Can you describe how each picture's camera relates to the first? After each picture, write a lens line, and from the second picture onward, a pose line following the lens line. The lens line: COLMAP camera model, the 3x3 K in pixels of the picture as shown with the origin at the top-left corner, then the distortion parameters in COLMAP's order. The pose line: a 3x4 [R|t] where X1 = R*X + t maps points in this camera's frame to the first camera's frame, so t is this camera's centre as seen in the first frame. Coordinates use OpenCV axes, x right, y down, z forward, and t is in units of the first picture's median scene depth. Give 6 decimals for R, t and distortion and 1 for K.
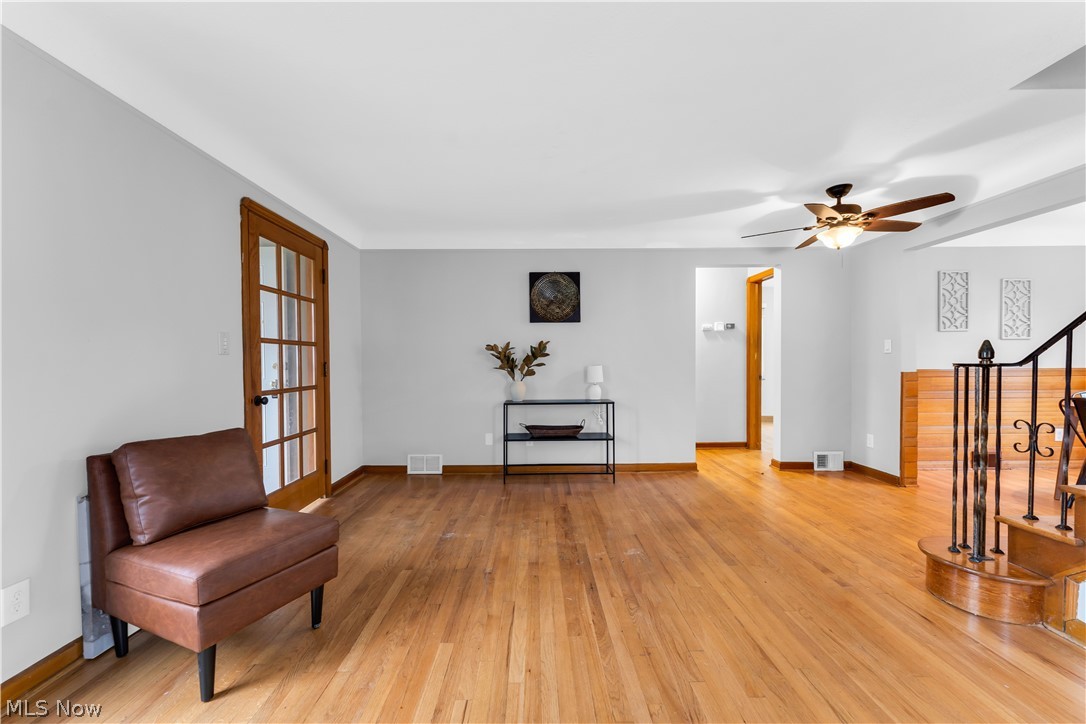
lens RADIAL K [[434.2, 0, 536.4], [0, 434.2, 366.8], [0, 0, 1]] dist [0.003344, 0.000012]
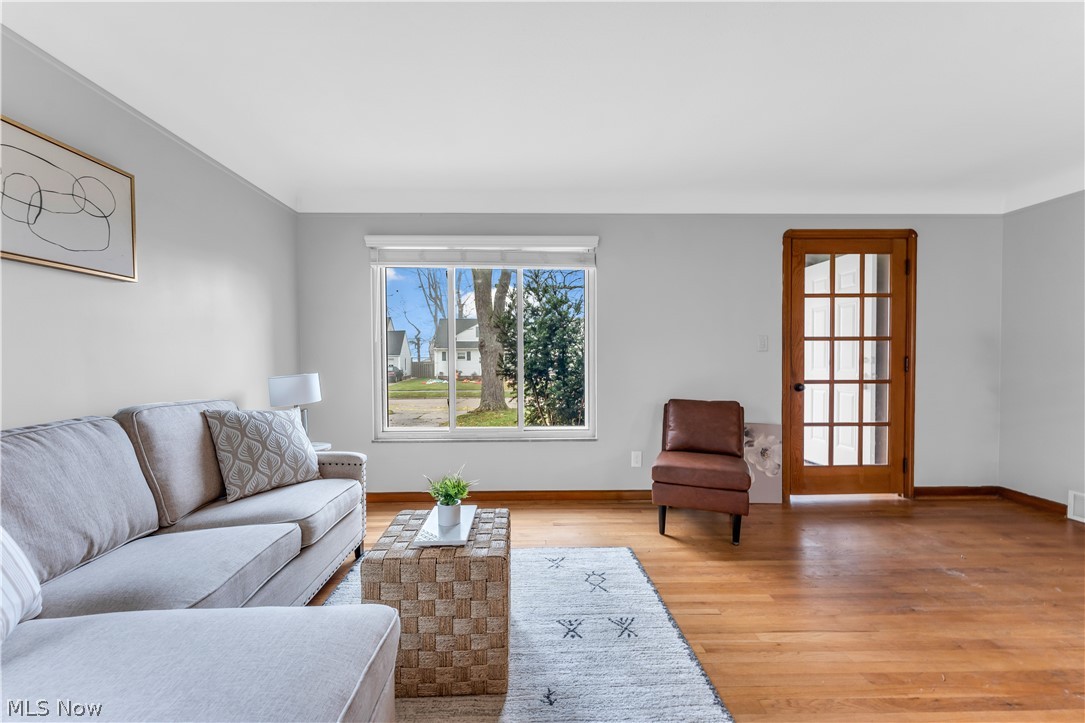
lens RADIAL K [[432.6, 0, 537.2], [0, 432.6, 365.5], [0, 0, 1]] dist [0.001879, 0.000041]
pose [[0.025635, 0.025288, -0.999351, 0.581883], [-0.009990, 0.999637, 0.025039, -0.008504], [0.999621, 0.009342, 0.025879, 0.208171]]
